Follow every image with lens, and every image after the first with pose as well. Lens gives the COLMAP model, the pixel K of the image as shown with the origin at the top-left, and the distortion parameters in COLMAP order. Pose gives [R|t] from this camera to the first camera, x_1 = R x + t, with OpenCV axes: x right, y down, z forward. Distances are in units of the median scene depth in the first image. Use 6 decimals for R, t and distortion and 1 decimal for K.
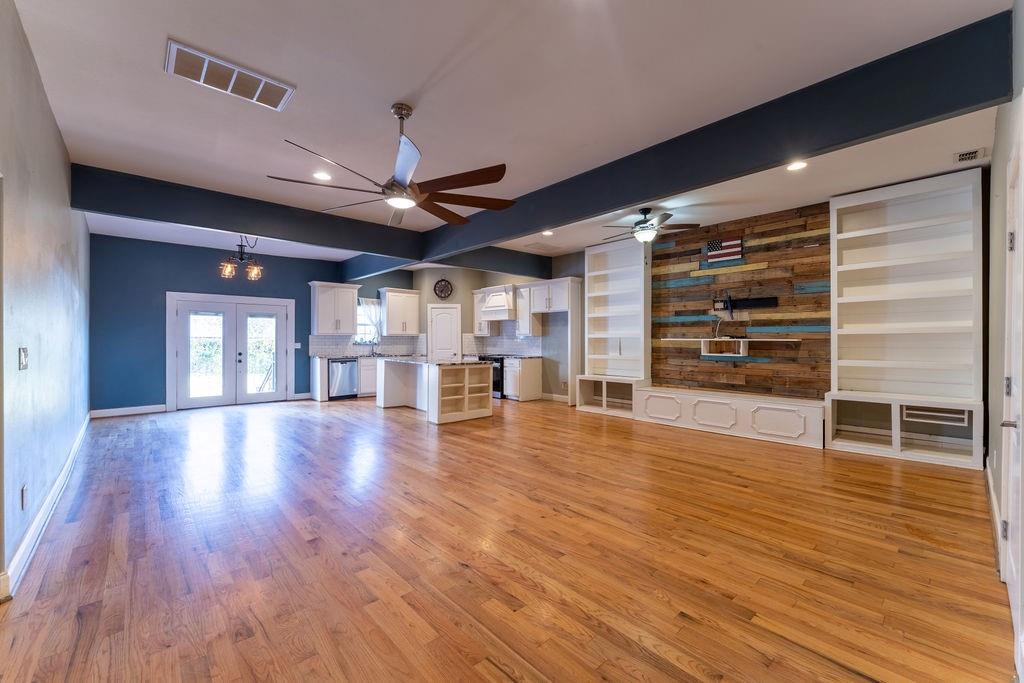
lens RADIAL K [[403.7, 0, 512.0], [0, 403.7, 341.5], [0, 0, 1]] dist [0.000285, -0.000094]
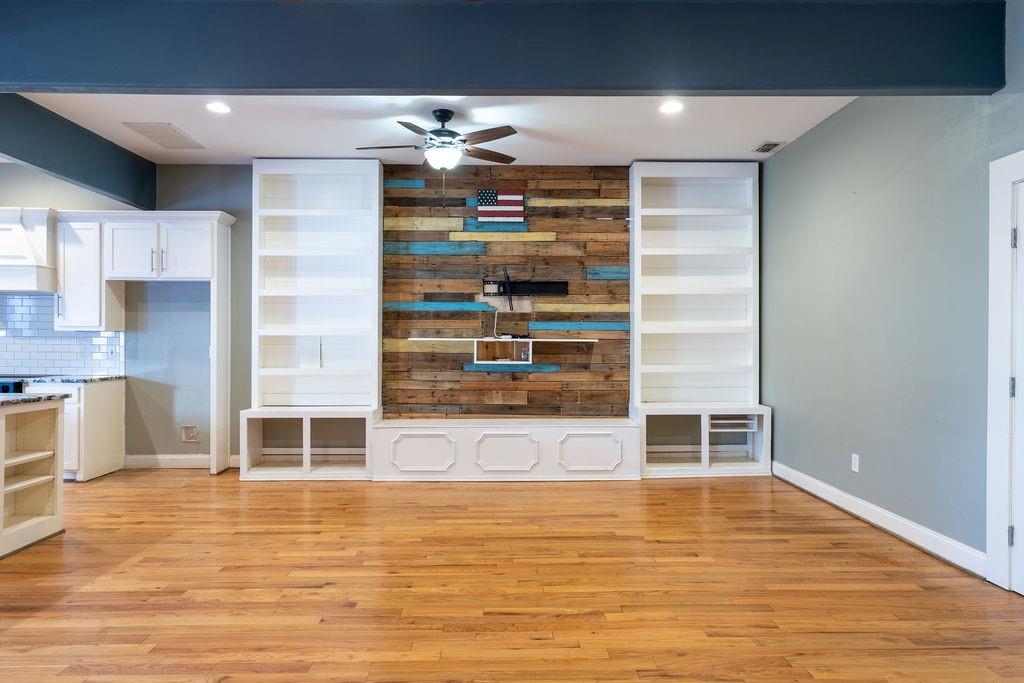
lens RADIAL K [[621.5, 0, 512.0], [0, 621.5, 341.5], [0, 0, 1]] dist [-0.000633, -0.000090]
pose [[0.671460, 0.000482, 0.741041, -0.232133], [0.001363, 0.999997, -0.001886, 0.000184], [-0.741040, 0.002276, 0.671457, 0.297817]]
